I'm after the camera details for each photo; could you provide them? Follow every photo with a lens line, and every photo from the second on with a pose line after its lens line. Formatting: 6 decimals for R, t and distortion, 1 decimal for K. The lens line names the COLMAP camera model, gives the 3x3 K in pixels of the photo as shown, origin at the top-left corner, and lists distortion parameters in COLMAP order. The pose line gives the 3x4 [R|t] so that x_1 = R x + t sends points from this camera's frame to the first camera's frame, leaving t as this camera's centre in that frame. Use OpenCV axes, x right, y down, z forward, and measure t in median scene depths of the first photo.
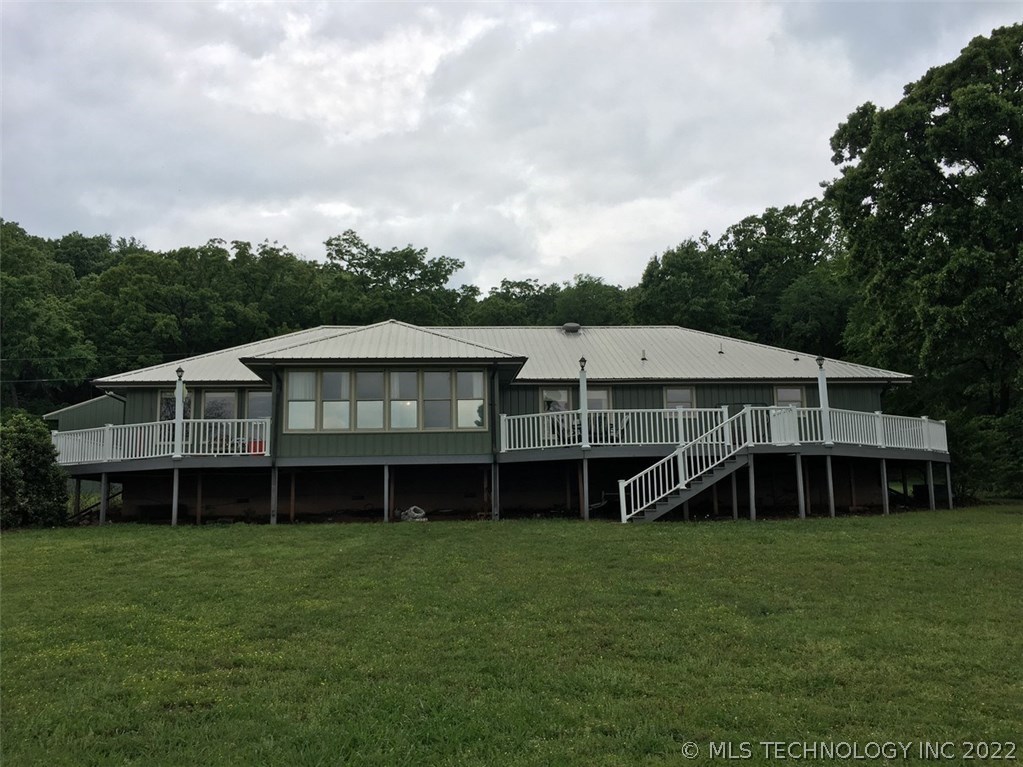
lens RADIAL K [[862.7, 0, 511.5], [0, 862.7, 383.5], [0, 0, 1]] dist [0.003322, 0.001135]
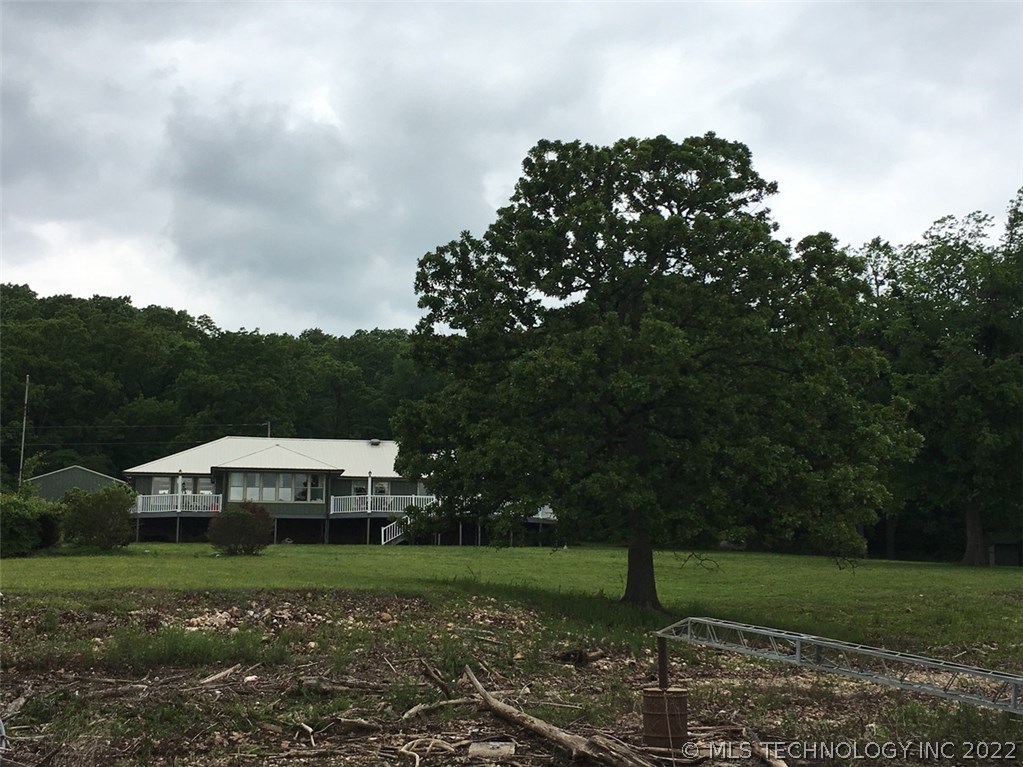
lens RADIAL K [[1305.7, 0, 511.5], [0, 1305.7, 383.5], [0, 0, 1]] dist [0.009198, 0.010516]
pose [[0.991939, 0.040243, 0.120158, 0.030959], [-0.037360, 0.998960, -0.026147, -0.174175], [-0.121085, 0.021447, 0.992410, -2.267748]]
